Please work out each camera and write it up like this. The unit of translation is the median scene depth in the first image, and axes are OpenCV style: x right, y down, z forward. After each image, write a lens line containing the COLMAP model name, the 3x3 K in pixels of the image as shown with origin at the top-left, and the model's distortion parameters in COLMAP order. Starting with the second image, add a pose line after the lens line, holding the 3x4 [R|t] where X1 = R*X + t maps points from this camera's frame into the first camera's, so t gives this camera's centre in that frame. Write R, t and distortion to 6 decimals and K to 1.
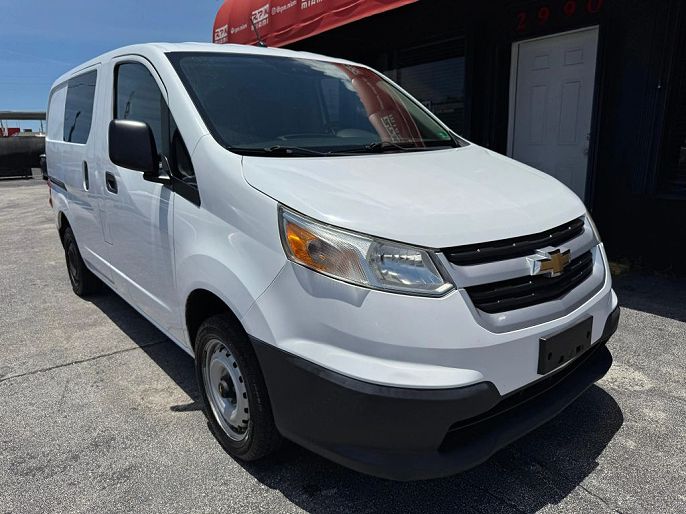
lens RADIAL K [[489.0, 0, 341.0], [0, 489.0, 259.0], [0, 0, 1]] dist [0.031657, -0.034649]
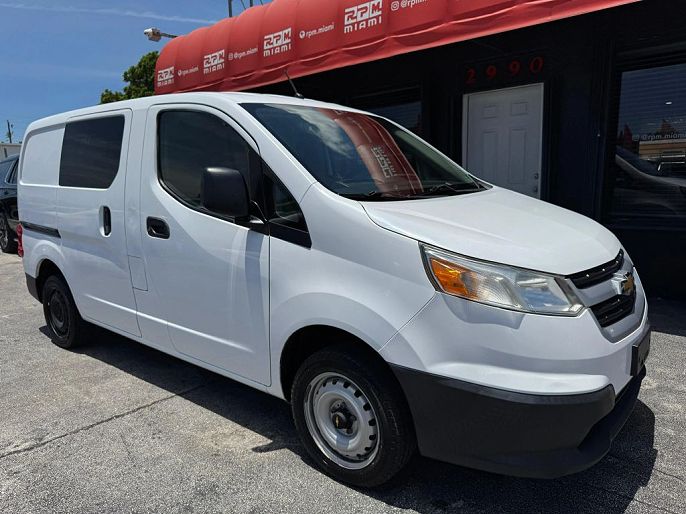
lens RADIAL K [[489.0, 0, 341.7], [0, 489.0, 261.7], [0, 0, 1]] dist [0.031657, -0.034649]
pose [[0.979280, -0.041705, 0.198172, -0.419509], [0.054989, 0.996560, -0.062007, -0.007964], [-0.194904, 0.071619, 0.978204, -0.049806]]
